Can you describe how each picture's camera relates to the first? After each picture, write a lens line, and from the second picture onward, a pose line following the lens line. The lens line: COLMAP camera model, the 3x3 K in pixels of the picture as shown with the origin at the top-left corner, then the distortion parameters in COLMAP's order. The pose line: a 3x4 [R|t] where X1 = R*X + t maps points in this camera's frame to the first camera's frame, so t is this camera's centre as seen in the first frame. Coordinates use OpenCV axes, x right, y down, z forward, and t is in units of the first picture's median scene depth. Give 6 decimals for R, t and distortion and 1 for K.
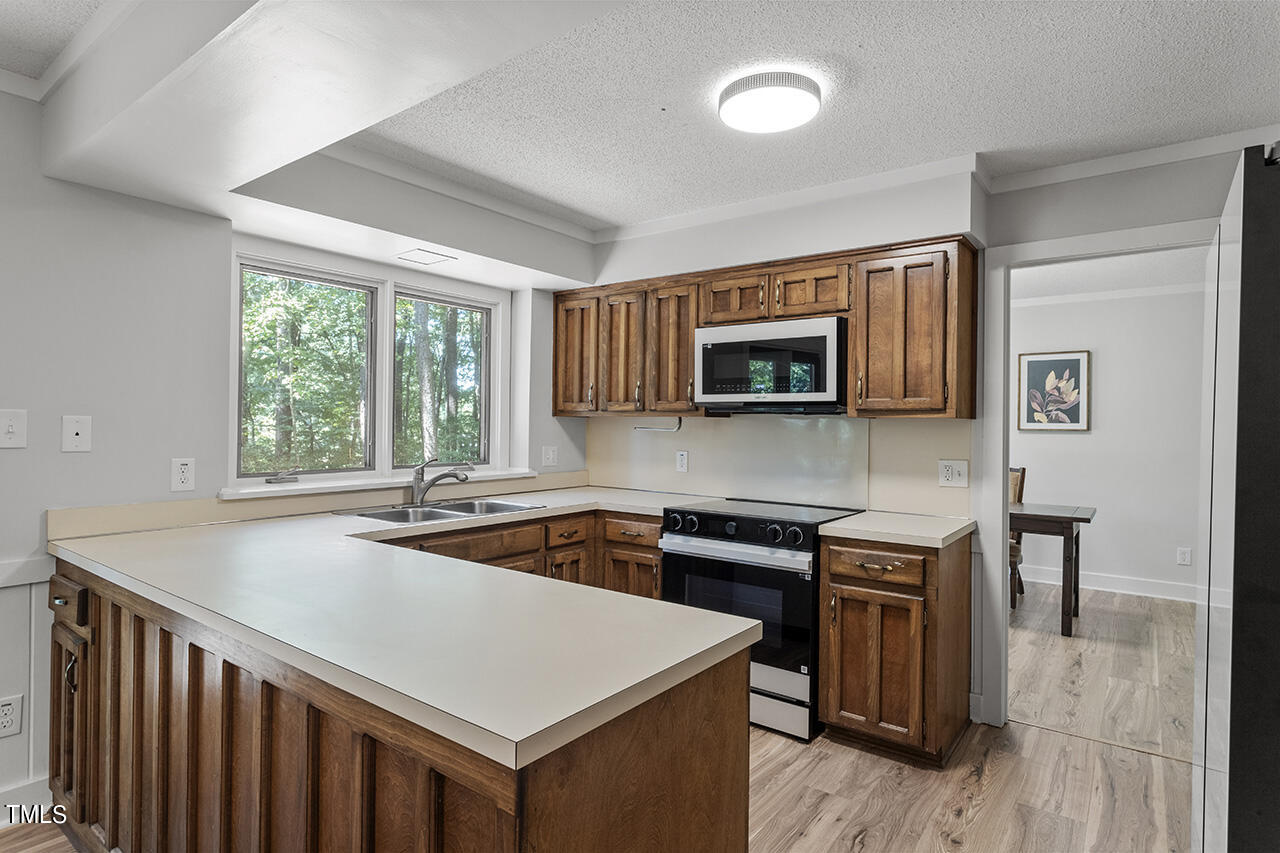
lens RADIAL K [[706.1, 0, 629.0], [0, 706.1, 421.5], [0, 0, 1]] dist [0.000594, 0.003898]
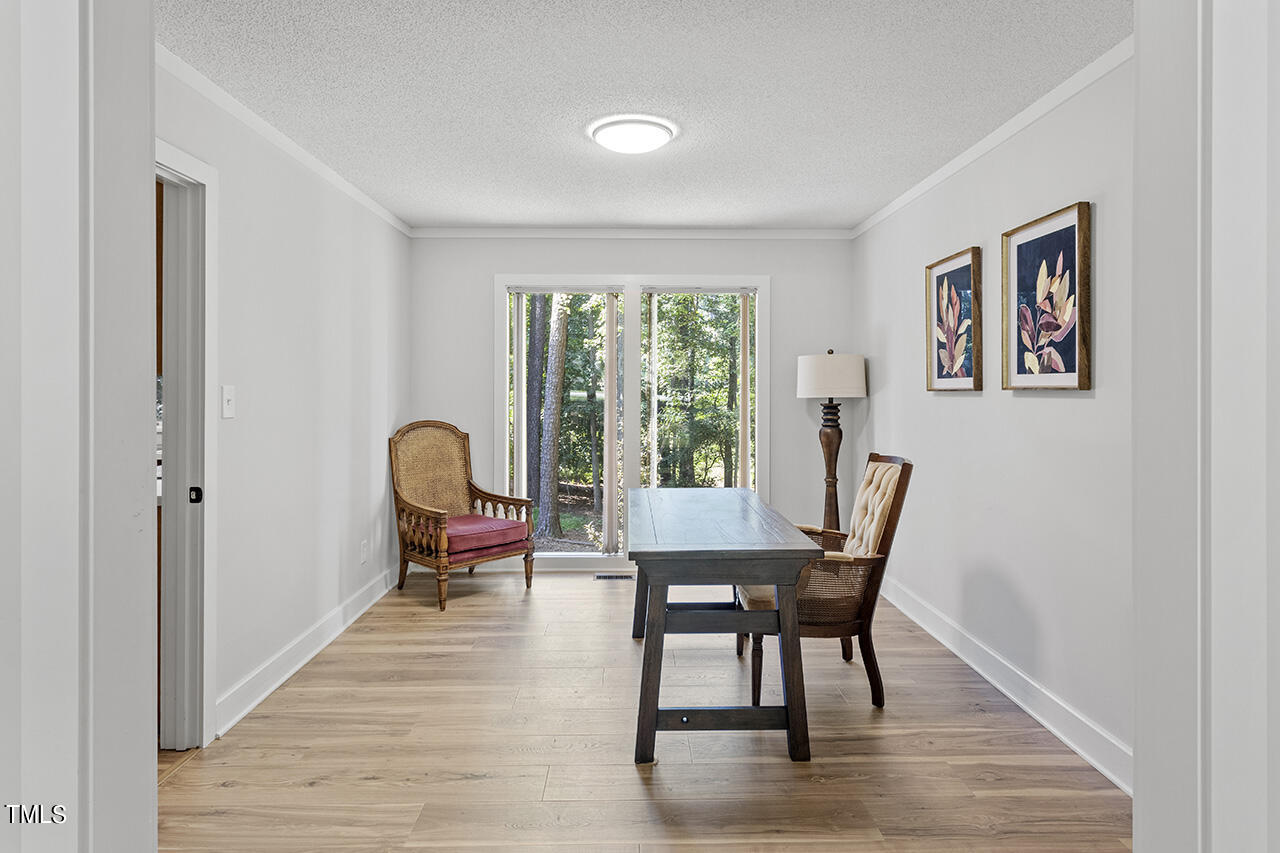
lens RADIAL K [[706.1, 0, 639.6], [0, 706.1, 394.7], [0, 0, 1]] dist [0.000594, 0.003898]
pose [[0.595399, -0.004432, -0.803418, 1.468001], [0.011260, 0.999933, 0.002828, 0.021366], [0.803351, -0.010730, 0.595409, 0.923157]]
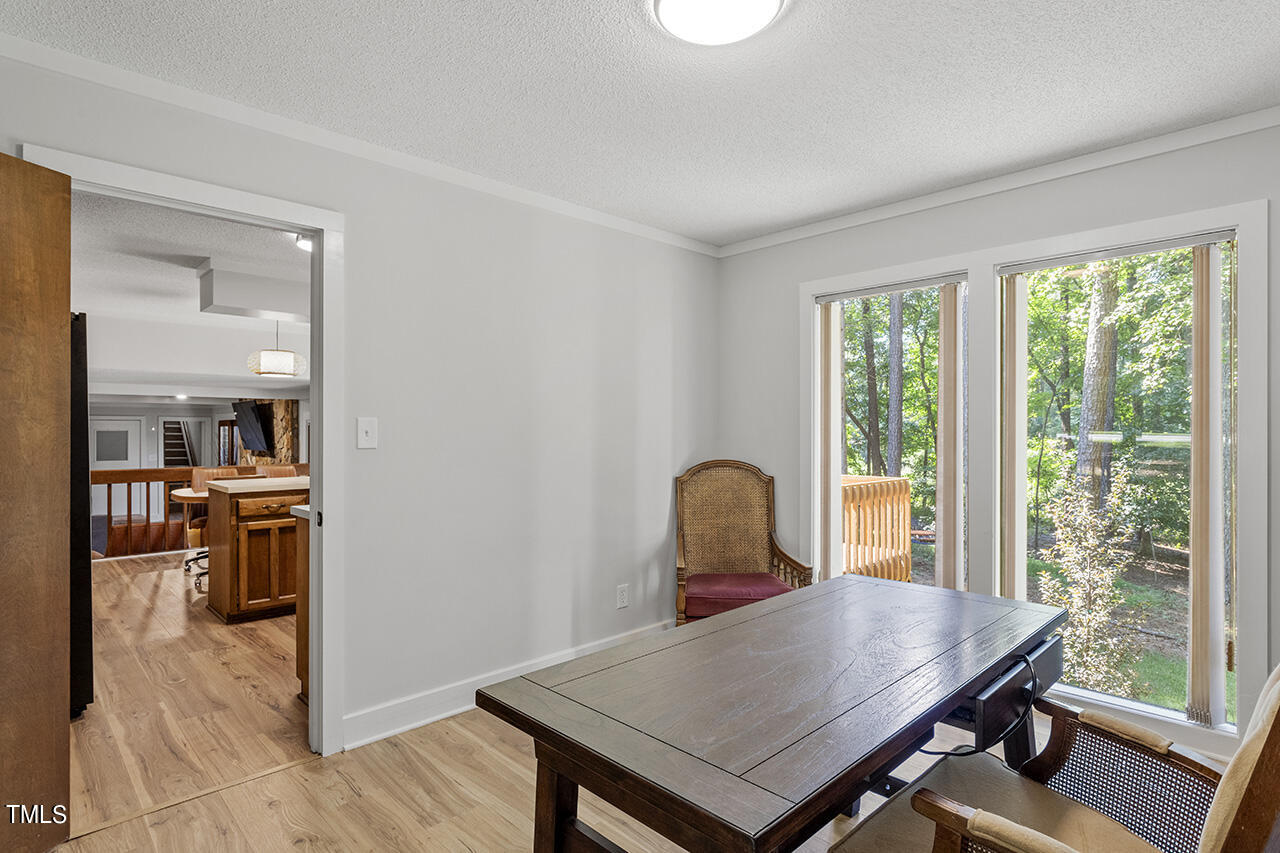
lens RADIAL K [[662.0, 0, 634.2], [0, 662.0, 431.7], [0, 0, 1]] dist [-0.005399, 0.003314]
pose [[-0.179158, -0.009954, -0.983770, 1.251217], [0.003935, 0.999934, -0.010834, 0.035519], [0.983812, -0.005812, -0.179107, 1.510967]]
